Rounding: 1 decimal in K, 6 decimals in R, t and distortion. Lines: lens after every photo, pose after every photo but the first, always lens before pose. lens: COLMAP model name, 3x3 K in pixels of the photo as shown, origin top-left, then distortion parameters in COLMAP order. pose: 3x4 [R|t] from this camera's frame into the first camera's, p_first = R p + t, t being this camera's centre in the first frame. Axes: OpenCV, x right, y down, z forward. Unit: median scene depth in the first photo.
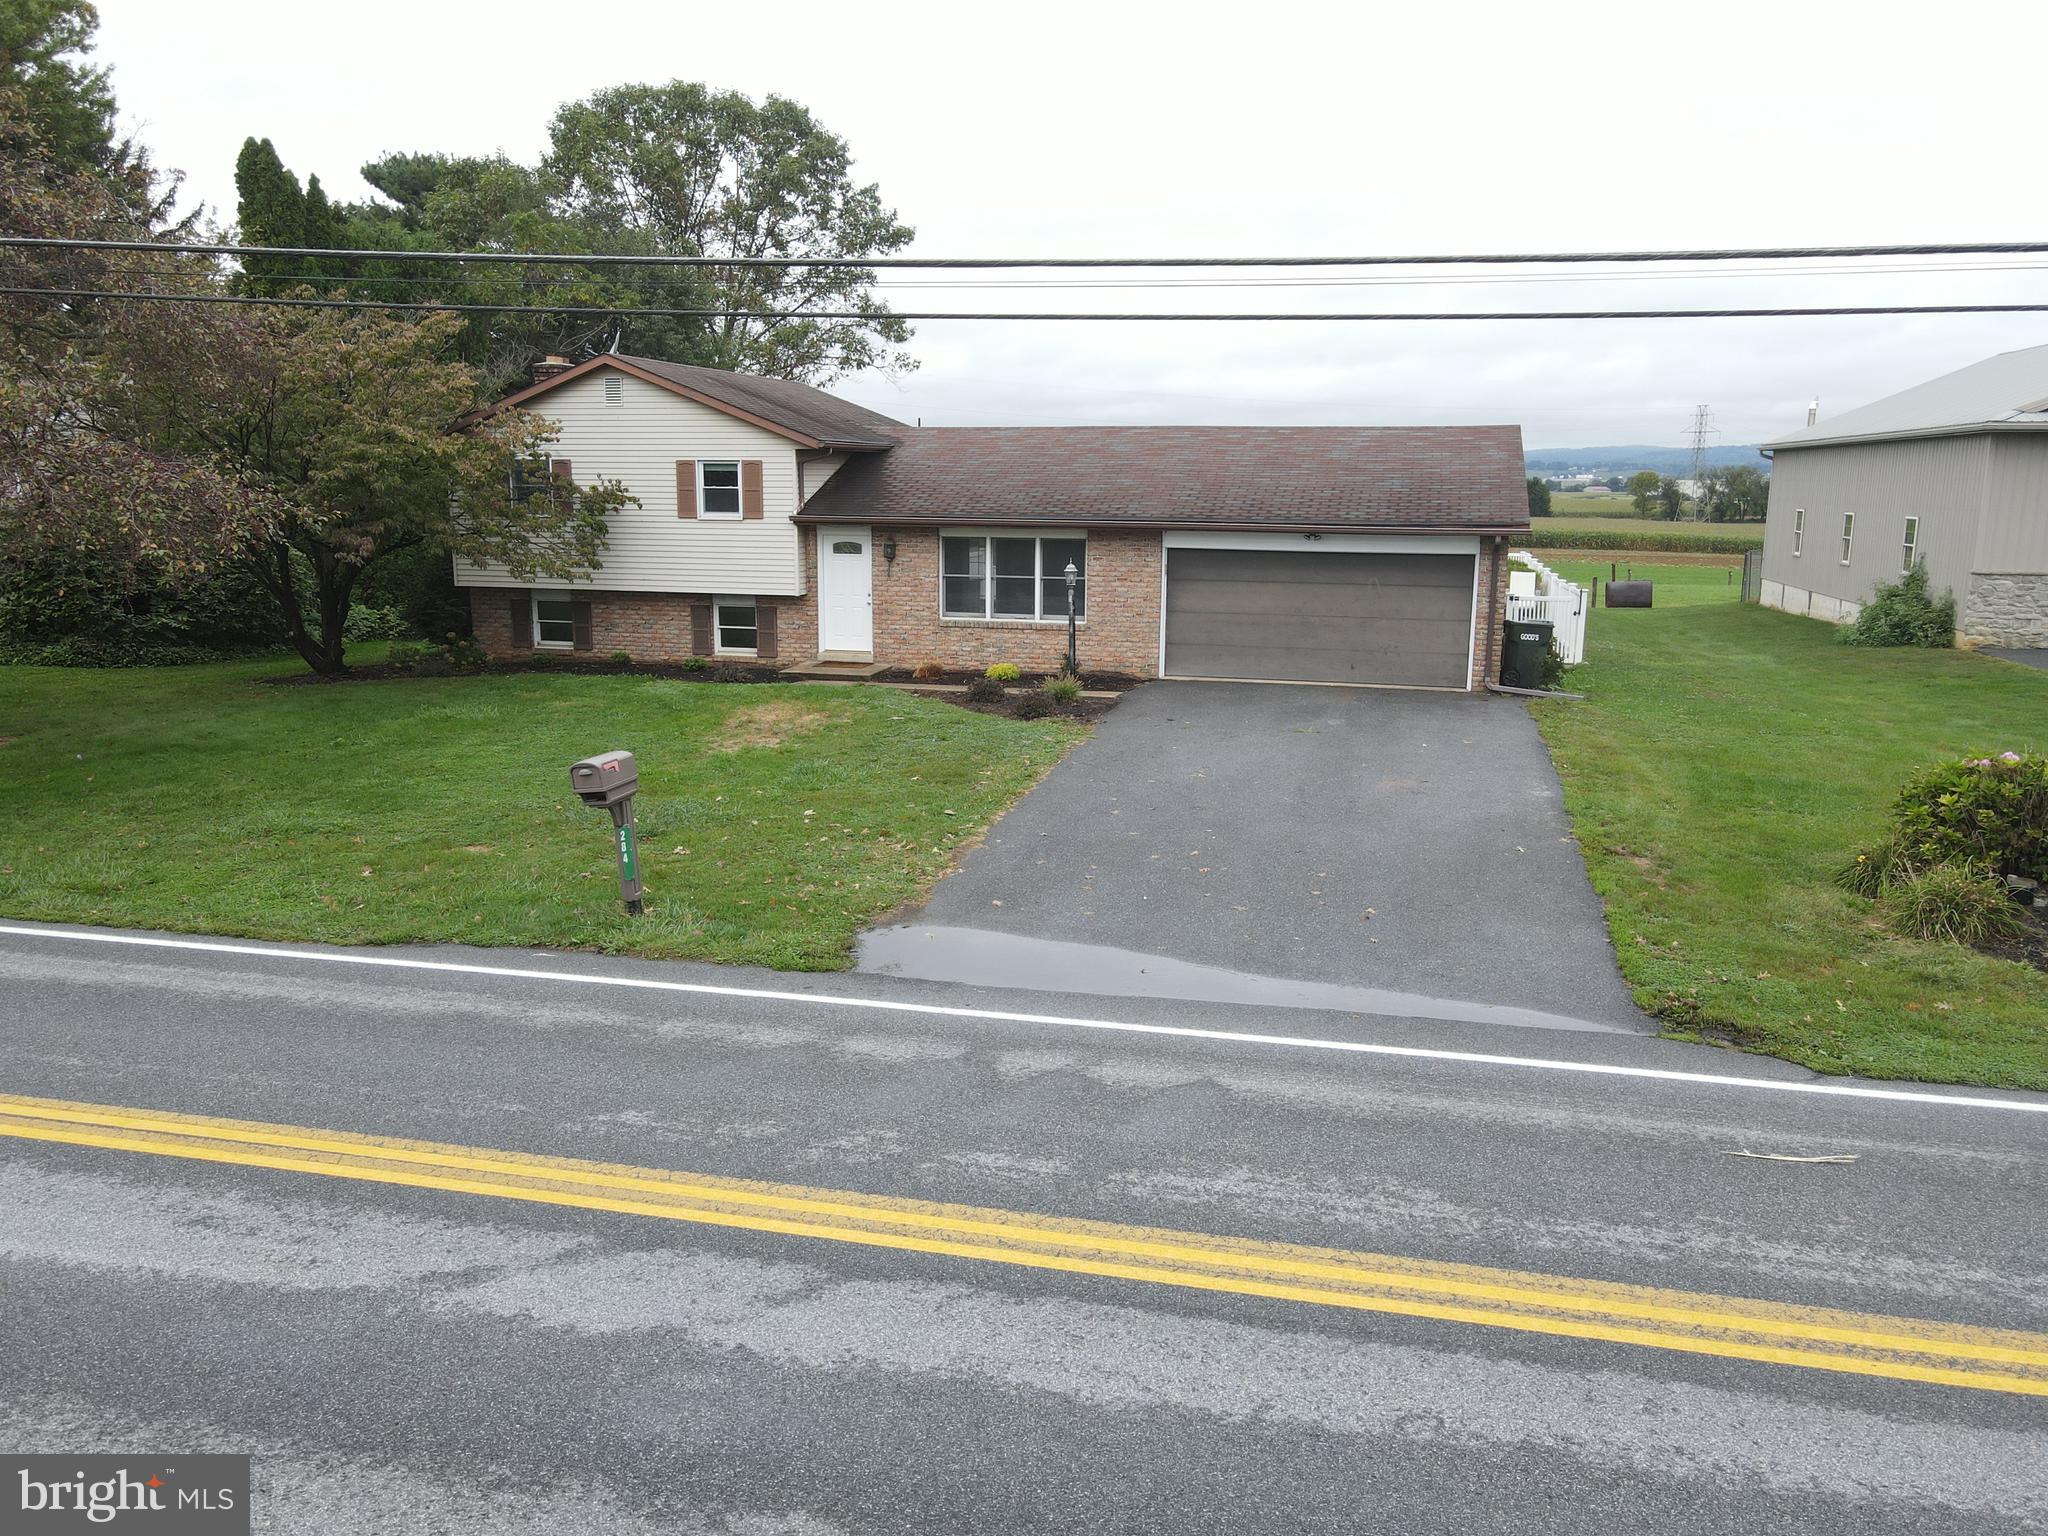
lens RADIAL K [[1511.1, 0, 1021.9], [0, 1511.1, 757.0], [0, 0, 1]] dist [-0.003258, 0.026064]
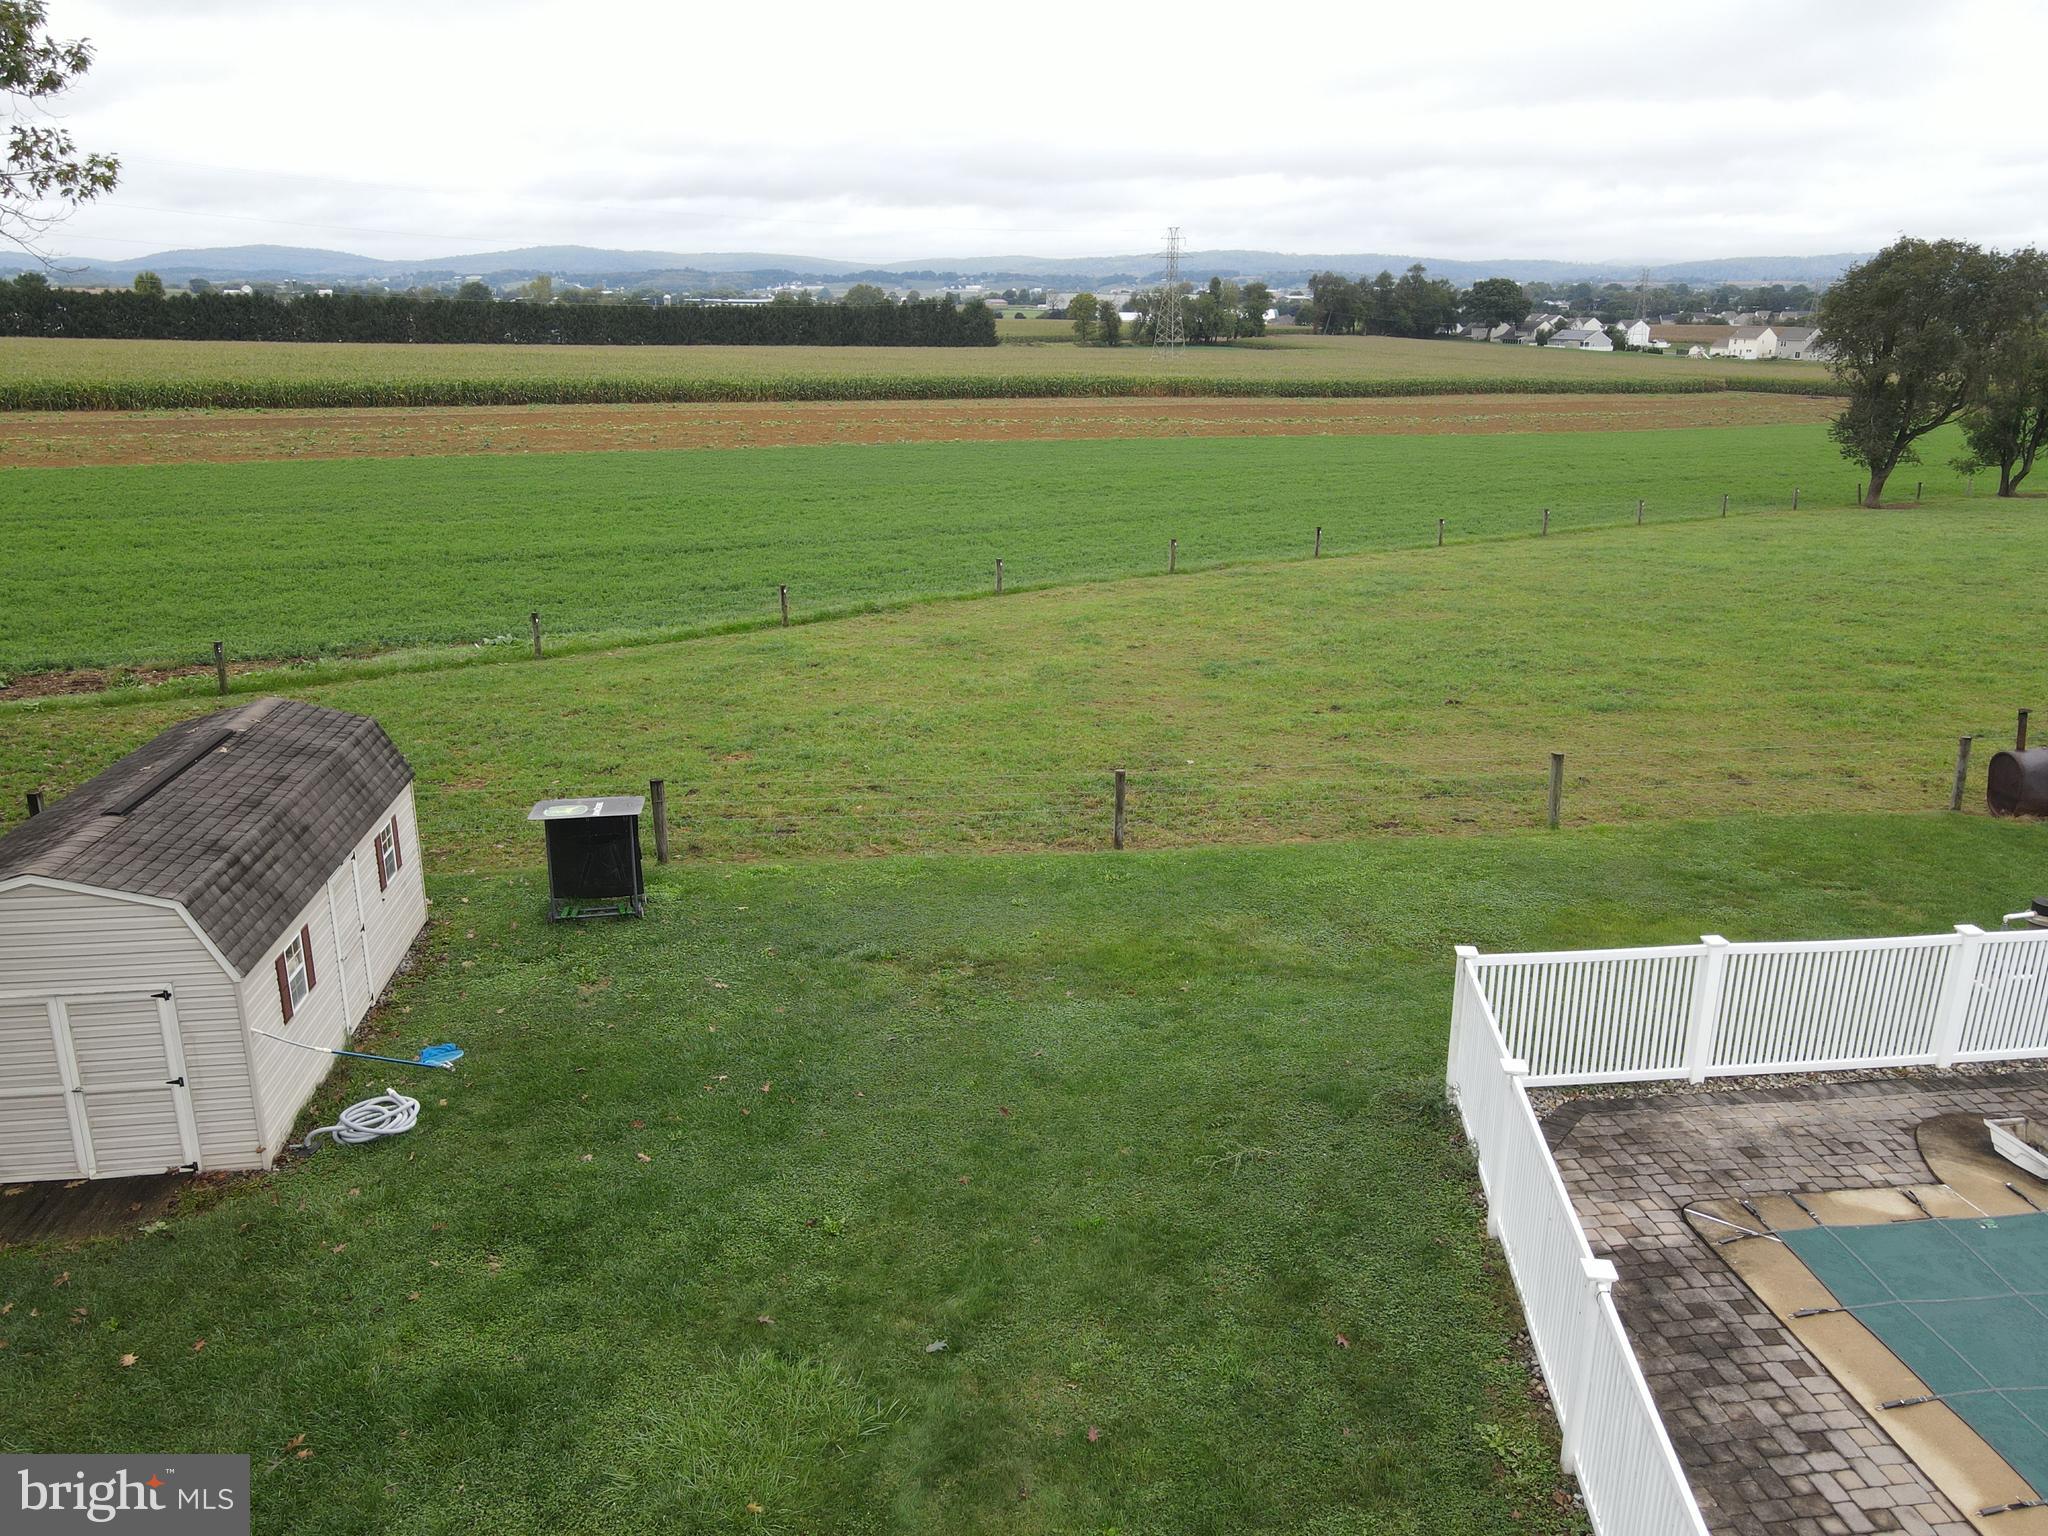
lens RADIAL K [[1511.1, 0, 1019.4], [0, 1511.1, 758.8], [0, 0, 1]] dist [-0.003258, 0.026064]
pose [[0.927631, -0.110344, 0.356827, -0.054708], [0.066785, 0.988970, 0.132208, -0.420751], [-0.367479, -0.098809, 0.924768, 1.568329]]
